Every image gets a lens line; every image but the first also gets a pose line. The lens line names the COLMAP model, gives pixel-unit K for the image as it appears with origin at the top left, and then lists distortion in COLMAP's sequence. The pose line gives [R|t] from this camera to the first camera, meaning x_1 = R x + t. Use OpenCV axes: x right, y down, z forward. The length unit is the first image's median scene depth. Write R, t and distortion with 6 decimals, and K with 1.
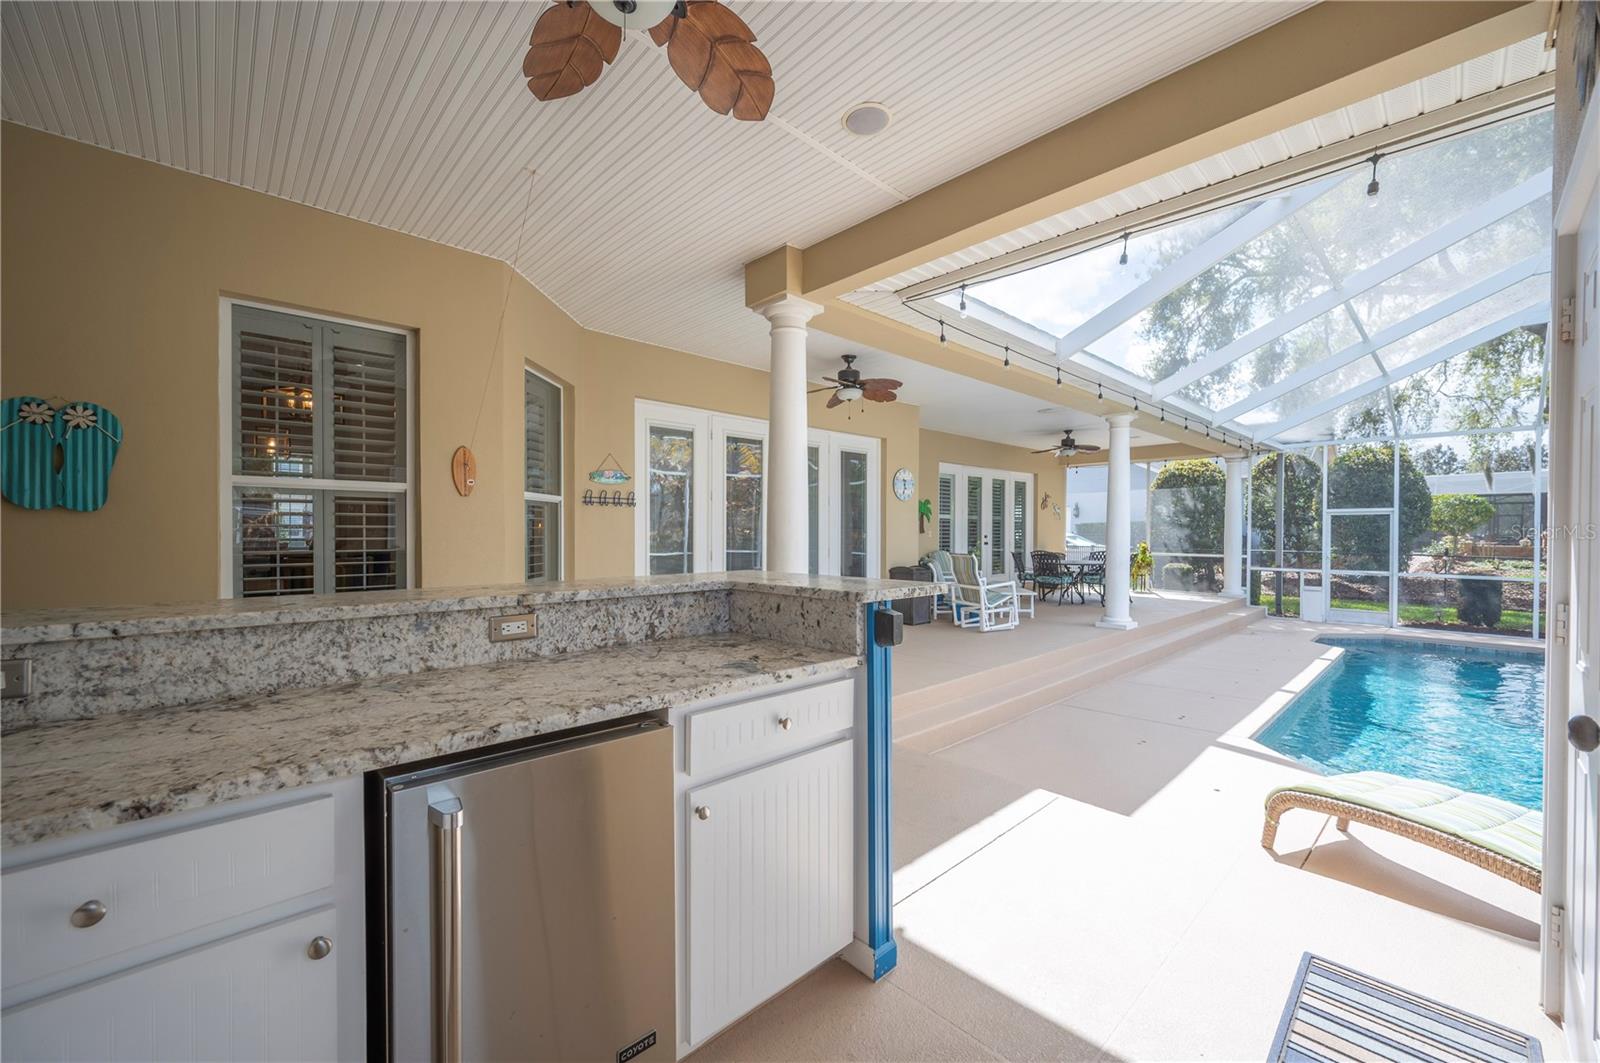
lens RADIAL K [[637.2, 0, 813.2], [0, 637.2, 534.0], [0, 0, 1]] dist [0.003876, -0.000700]
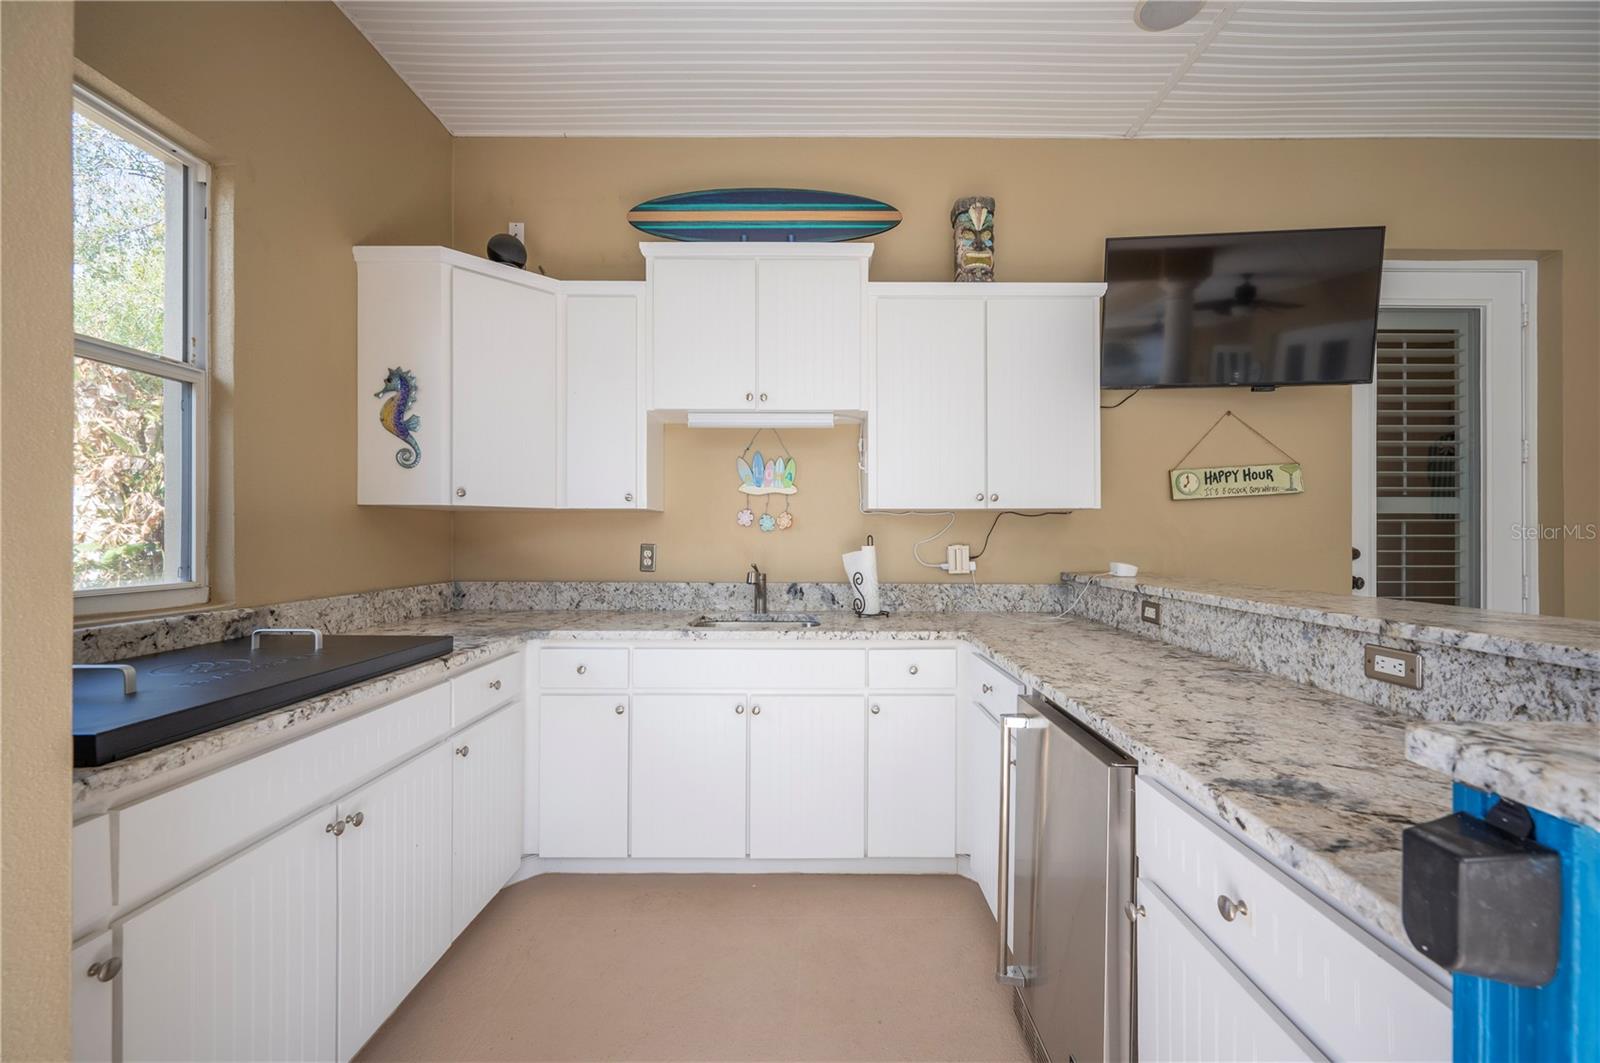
lens RADIAL K [[637.2, 0, 807.9], [0, 637.2, 535.4], [0, 0, 1]] dist [0.003876, -0.000700]
pose [[-0.692574, -0.001805, -0.721345, 0.558521], [-0.003827, 0.999992, 0.001171, -0.000094], [0.721337, 0.003571, -0.692575, 1.105647]]
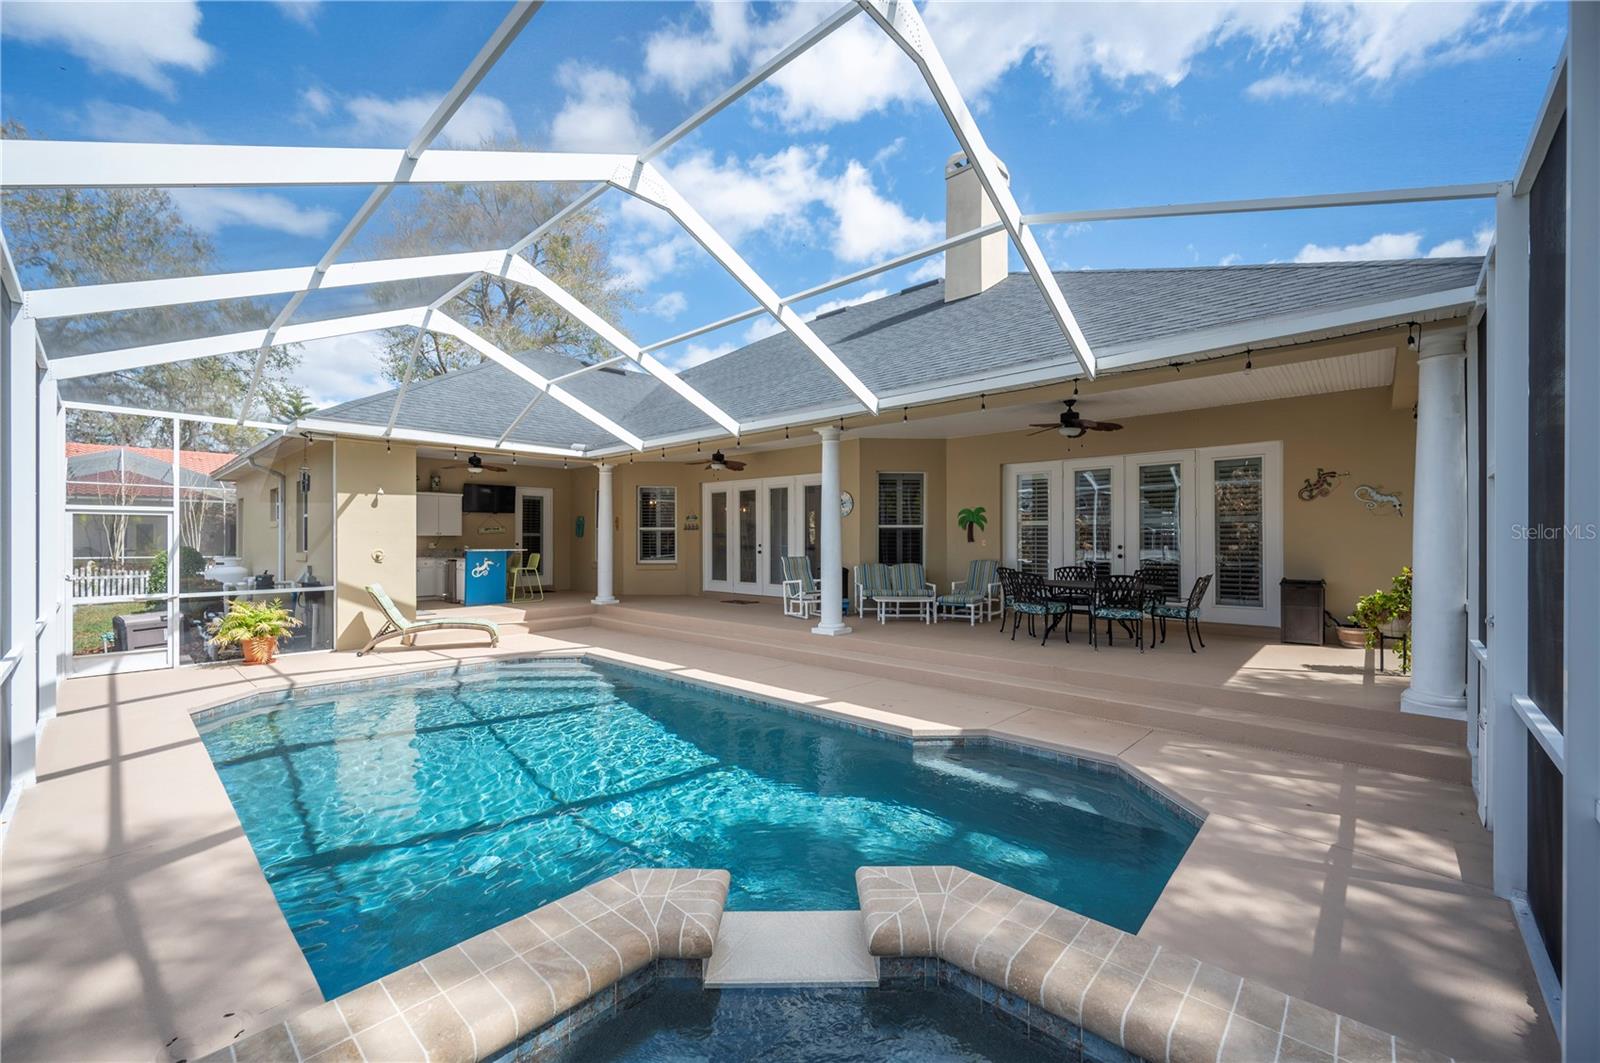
lens RADIAL K [[637.2, 0, 801.7], [0, 637.2, 539.4], [0, 0, 1]] dist [0.003876, -0.000700]
pose [[0.069307, -0.002818, -0.997591, 7.334257], [-0.003763, 0.999988, -0.003086, -0.009364], [0.997588, 0.003968, 0.069295, 4.289304]]
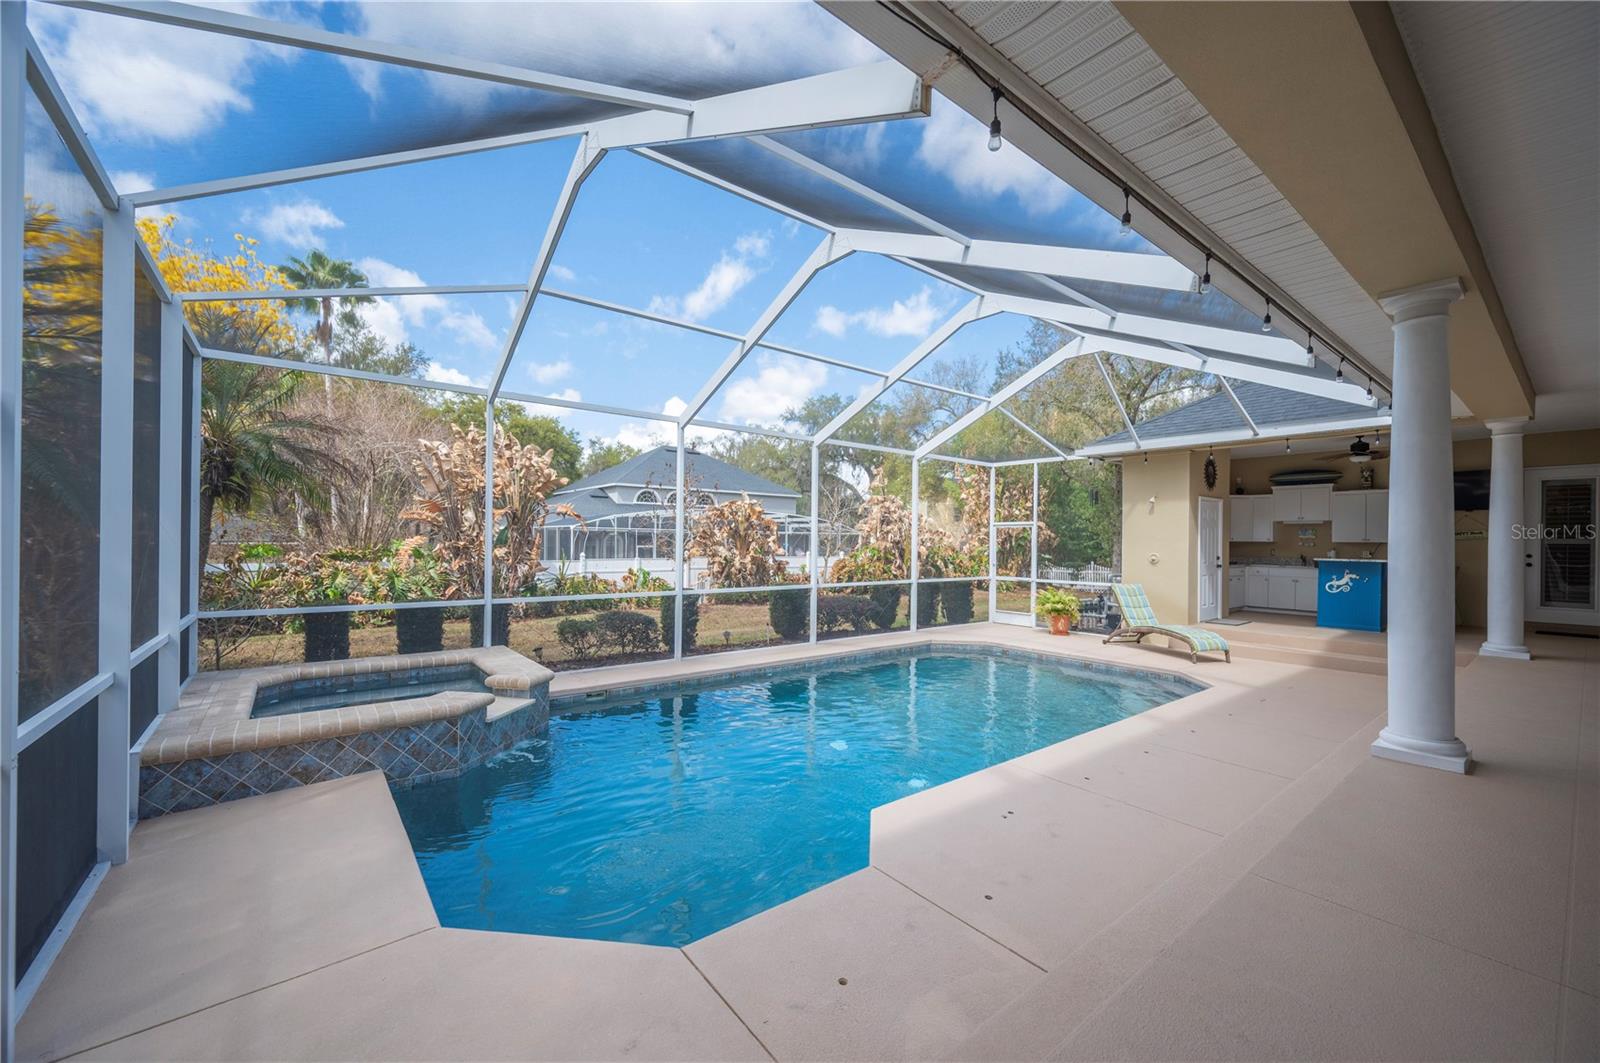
lens RADIAL K [[637.2, 0, 810.3], [0, 637.2, 540.9], [0, 0, 1]] dist [0.003876, -0.000700]
pose [[-0.996521, -0.015006, 0.081984, 4.273624], [-0.014702, 0.999883, 0.004310, -0.017966], [-0.082039, 0.003090, -0.996624, 7.271723]]
